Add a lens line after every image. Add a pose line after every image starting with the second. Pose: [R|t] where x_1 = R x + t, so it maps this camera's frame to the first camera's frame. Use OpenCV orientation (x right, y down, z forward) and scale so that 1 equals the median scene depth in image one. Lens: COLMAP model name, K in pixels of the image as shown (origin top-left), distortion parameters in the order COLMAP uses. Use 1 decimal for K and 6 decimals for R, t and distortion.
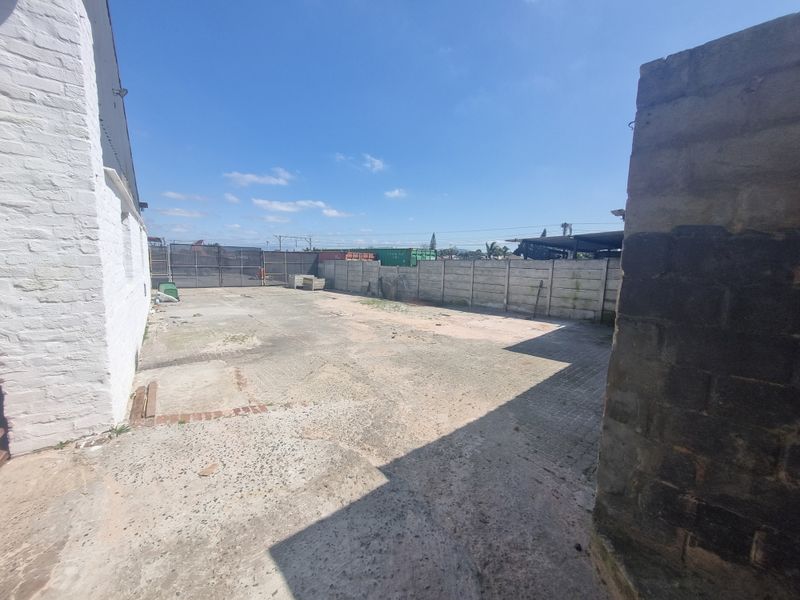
lens RADIAL K [[322.9, 0, 396.1], [0, 322.9, 296.7], [0, 0, 1]] dist [-0.000806, 0.000103]
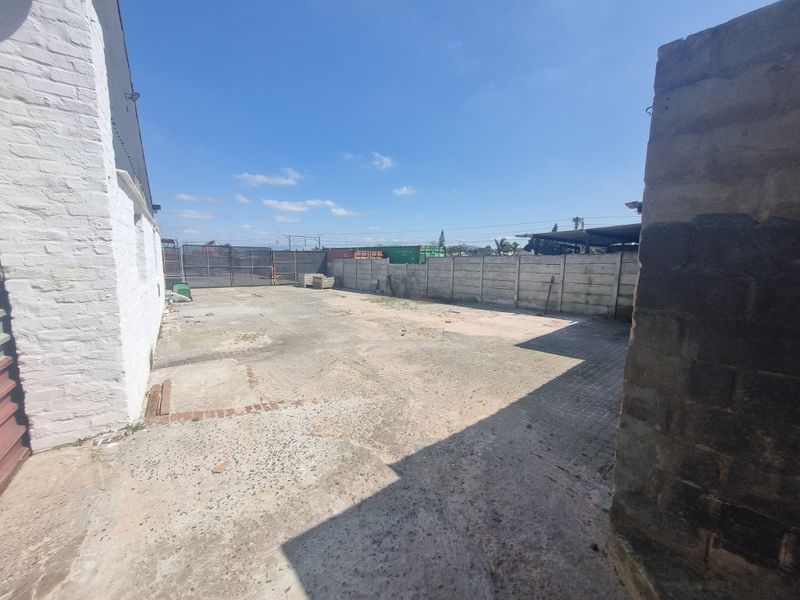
lens RADIAL K [[322.6, 0, 396.0], [0, 322.6, 296.2], [0, 0, 1]] dist [-0.001204, -0.000324]
pose [[0.999533, -0.011056, -0.028484, -0.000522], [0.011205, 0.999924, 0.005092, 0.002651], [0.028425, -0.005409, 0.999581, 0.006908]]
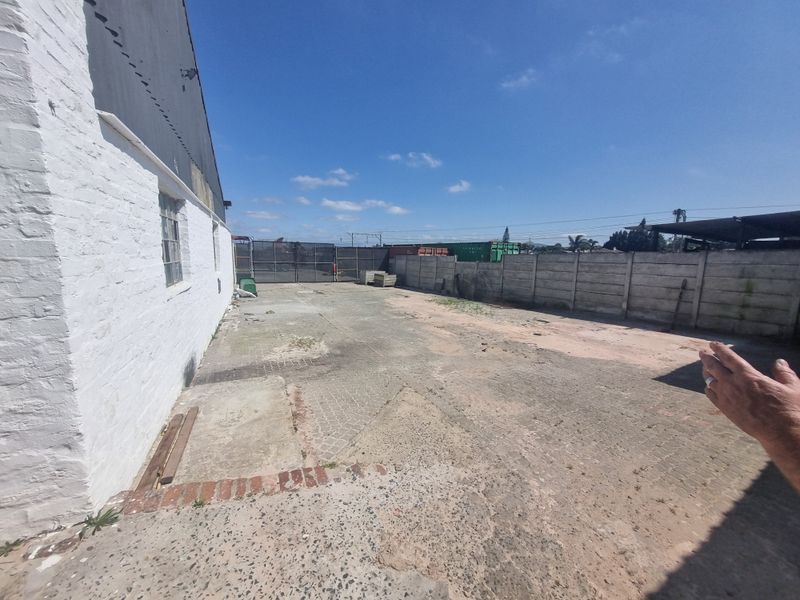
lens RADIAL K [[315.9, 0, 400.0], [0, 315.9, 300.0], [0, 0, 1]] dist [0.001856, 0.000390]
pose [[0.981119, 0.020703, -0.192293, -0.133452], [-0.015922, 0.999525, 0.026376, -0.031717], [0.192748, -0.022816, 0.980983, 0.393275]]
